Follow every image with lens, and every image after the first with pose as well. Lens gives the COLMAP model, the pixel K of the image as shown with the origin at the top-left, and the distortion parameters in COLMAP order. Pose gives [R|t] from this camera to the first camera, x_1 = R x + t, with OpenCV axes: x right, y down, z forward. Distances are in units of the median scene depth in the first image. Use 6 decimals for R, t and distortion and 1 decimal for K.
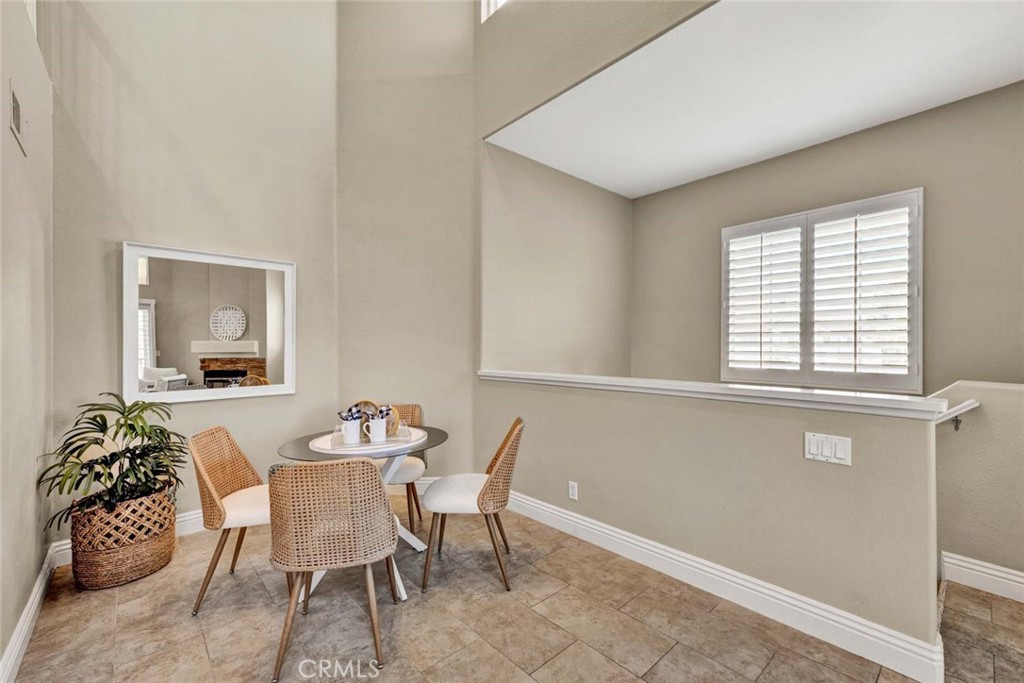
lens RADIAL K [[425.1, 0, 510.2], [0, 425.1, 349.5], [0, 0, 1]] dist [0.000887, -0.000371]
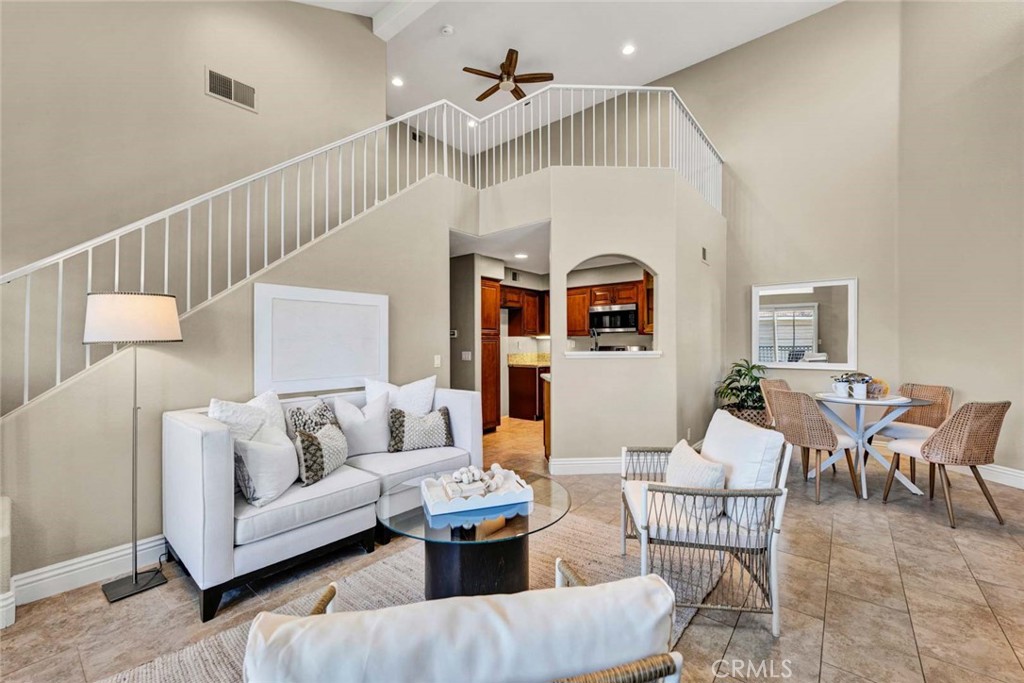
lens RADIAL K [[425.1, 0, 521.3], [0, 425.1, 337.2], [0, 0, 1]] dist [0.000887, -0.000371]
pose [[0.172723, -0.003937, -0.984963, 0.902647], [-0.003778, 0.999982, -0.004660, 0.006478], [0.984963, 0.004526, 0.172705, -0.432139]]
